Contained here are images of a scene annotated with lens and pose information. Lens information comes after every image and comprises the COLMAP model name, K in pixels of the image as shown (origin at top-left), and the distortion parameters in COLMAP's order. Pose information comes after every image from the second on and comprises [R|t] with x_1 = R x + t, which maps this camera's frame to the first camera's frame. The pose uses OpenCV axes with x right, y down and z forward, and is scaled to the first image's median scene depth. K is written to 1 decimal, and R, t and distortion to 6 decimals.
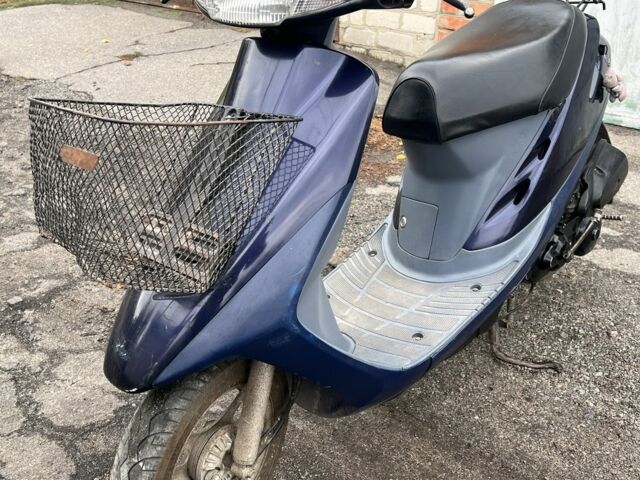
lens RADIAL K [[689.2, 0, 319.3], [0, 689.2, 242.8], [0, 0, 1]] dist [0.119592, -0.260665]
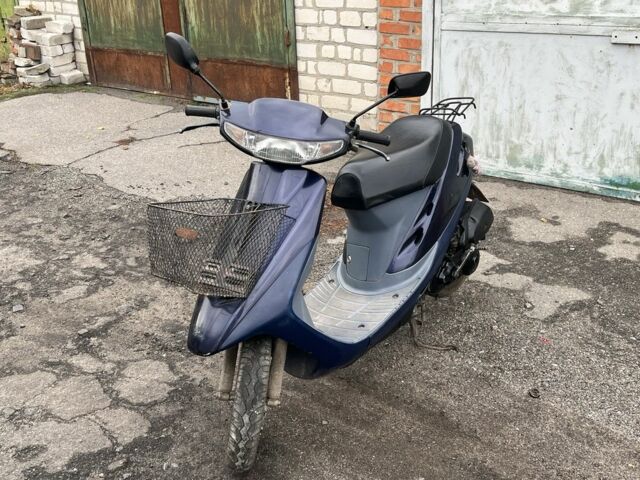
lens RADIAL K [[727.4, 0, 320.0], [0, 727.4, 240.0], [0, 0, 1]] dist [0.142616, -0.281531]
pose [[0.997533, -0.052964, 0.046074, -0.017582], [0.056614, 0.995032, -0.081894, 0.058168], [-0.041508, 0.084300, 0.995575, -0.645705]]
